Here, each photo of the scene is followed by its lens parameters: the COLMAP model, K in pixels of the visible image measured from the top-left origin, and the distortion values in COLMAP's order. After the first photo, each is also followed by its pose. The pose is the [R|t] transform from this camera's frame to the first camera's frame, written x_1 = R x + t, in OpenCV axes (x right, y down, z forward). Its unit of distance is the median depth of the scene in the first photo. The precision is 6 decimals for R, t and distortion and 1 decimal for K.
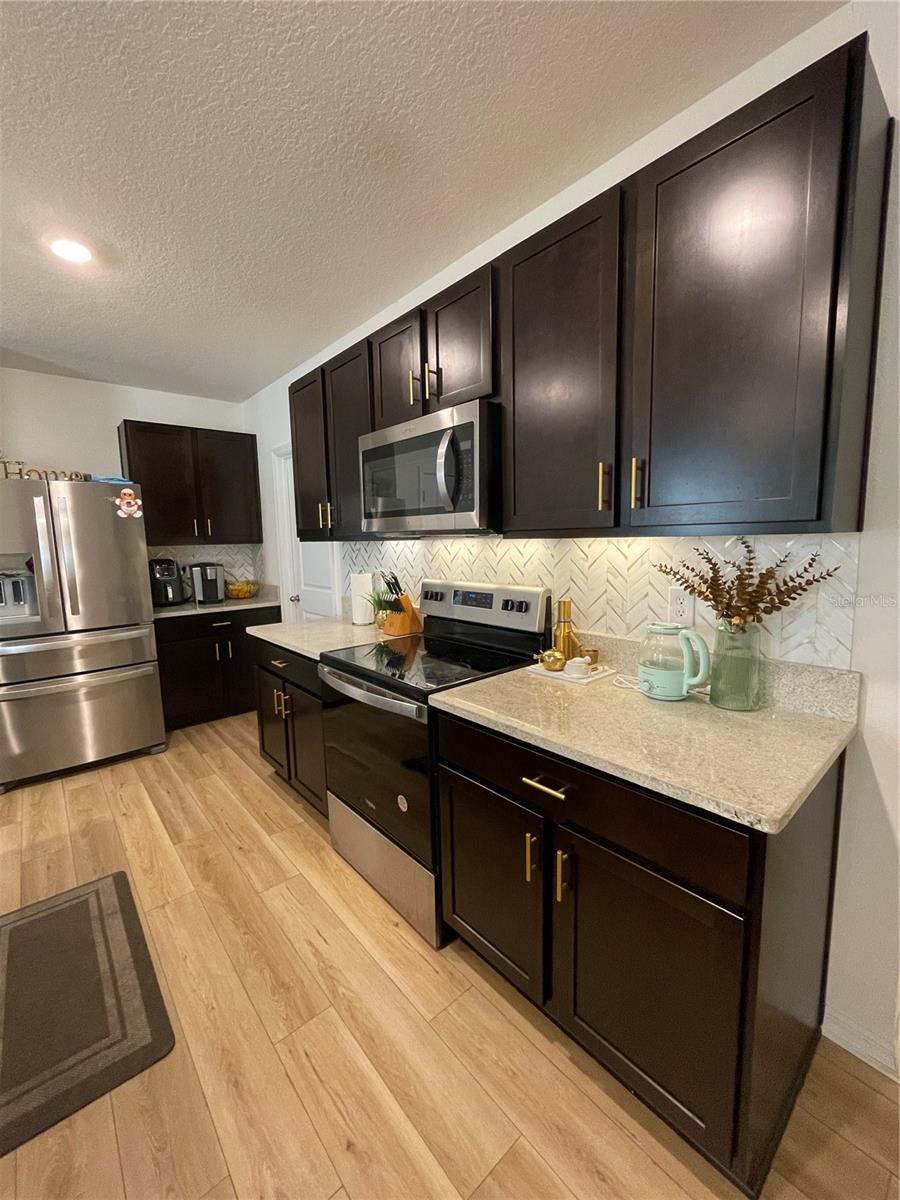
lens RADIAL K [[489.1, 0, 452.7], [0, 489.1, 600.2], [0, 0, 1]] dist [-0.001176, -0.000472]
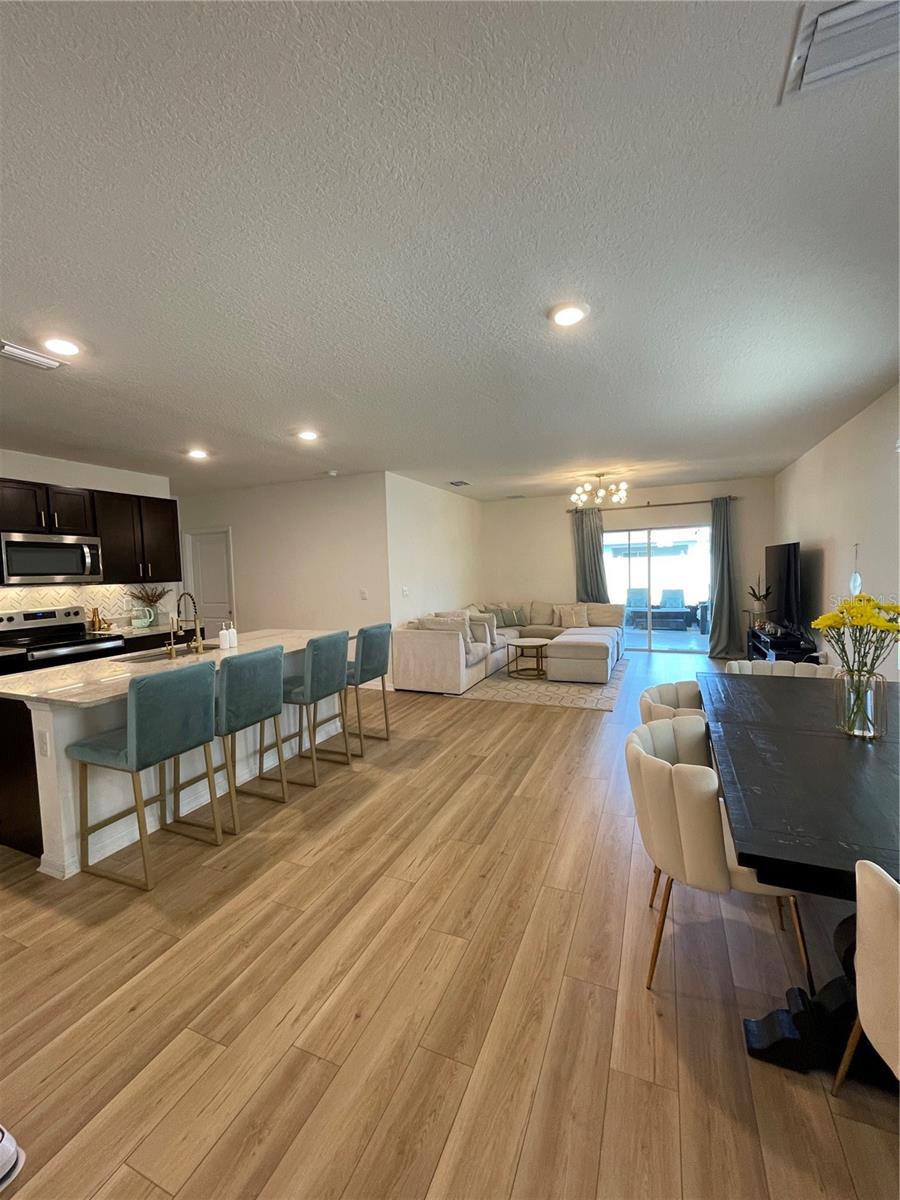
lens RADIAL K [[489.1, 0, 447.8], [0, 489.1, 600.0], [0, 0, 1]] dist [-0.001176, -0.000472]
pose [[-0.428845, -0.022707, 0.903093, -2.895222], [0.156553, 0.982690, 0.099050, -0.003078], [-0.889709, 0.183859, -0.417867, 0.350812]]
